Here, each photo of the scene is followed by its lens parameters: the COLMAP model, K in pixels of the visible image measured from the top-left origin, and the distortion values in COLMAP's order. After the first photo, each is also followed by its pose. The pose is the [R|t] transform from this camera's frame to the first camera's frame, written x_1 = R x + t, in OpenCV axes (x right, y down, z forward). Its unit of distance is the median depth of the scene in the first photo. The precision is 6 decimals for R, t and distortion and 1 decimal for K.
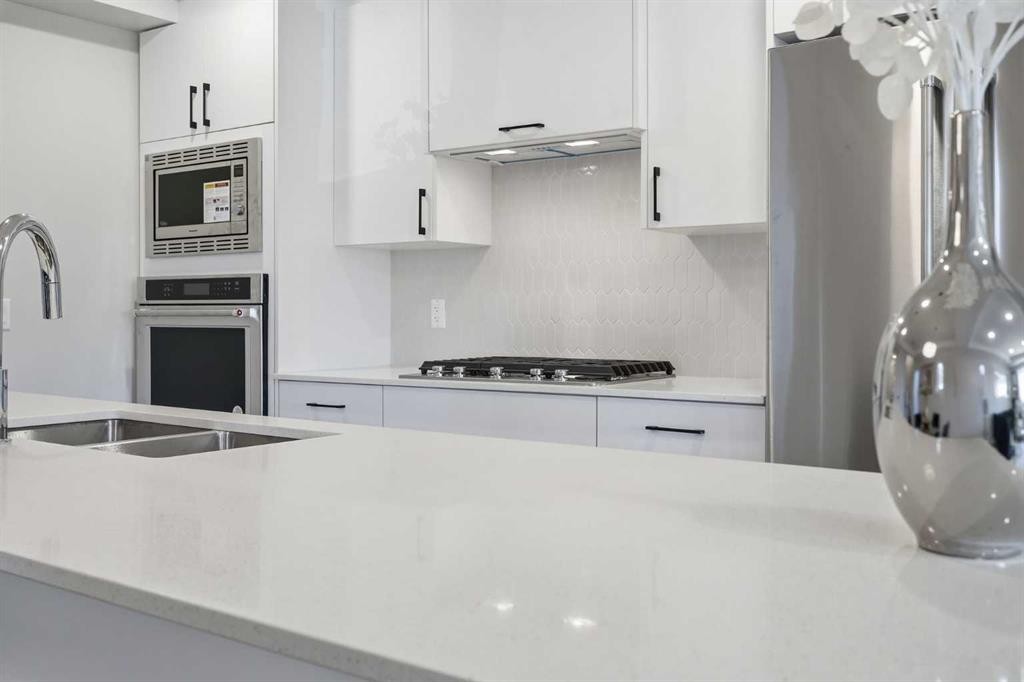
lens RADIAL K [[1016.2, 0, 511.0], [0, 1016.2, 306.8], [0, 0, 1]] dist [-0.006555, -0.001973]
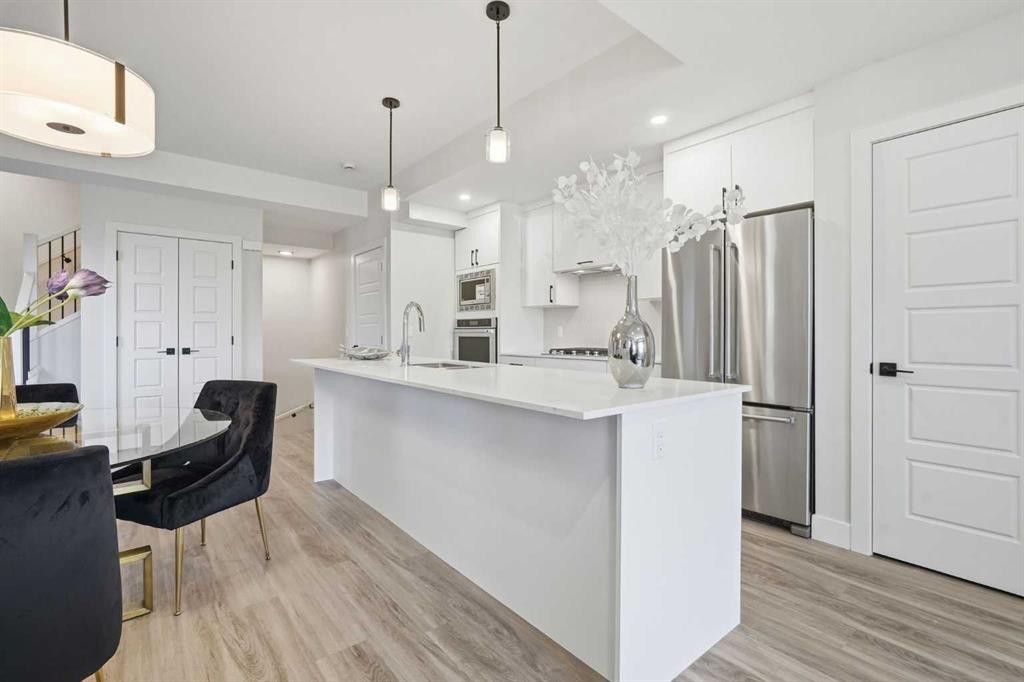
lens RADIAL K [[455.9, 0, 510.2], [0, 455.9, 333.5], [0, 0, 1]] dist [-0.004857, -0.000029]
pose [[0.967852, 0.000926, -0.251519, 0.107775], [0.000504, 0.999984, 0.005621, 0.004916], [0.251520, -0.005567, 0.967836, -0.199176]]
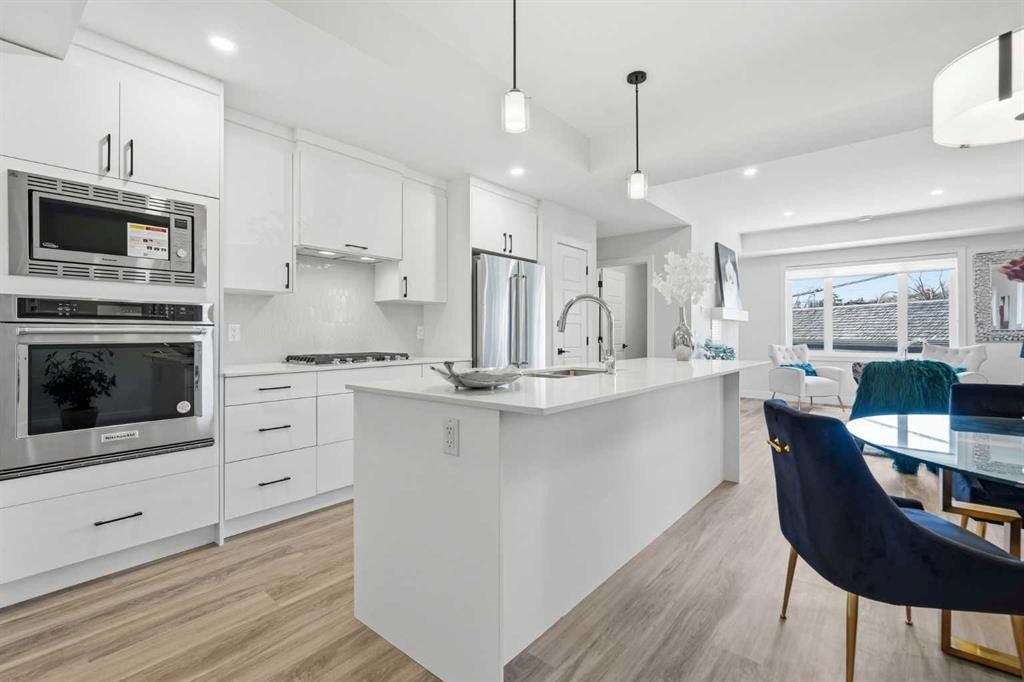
lens RADIAL K [[455.9, 0, 510.2], [0, 455.9, 333.5], [0, 0, 1]] dist [-0.004857, -0.000029]
pose [[0.077299, 0.003379, 0.997002, -0.814440], [-0.002234, 0.999992, -0.003216, 0.009580], [-0.997005, -0.001979, 0.077306, 0.520372]]
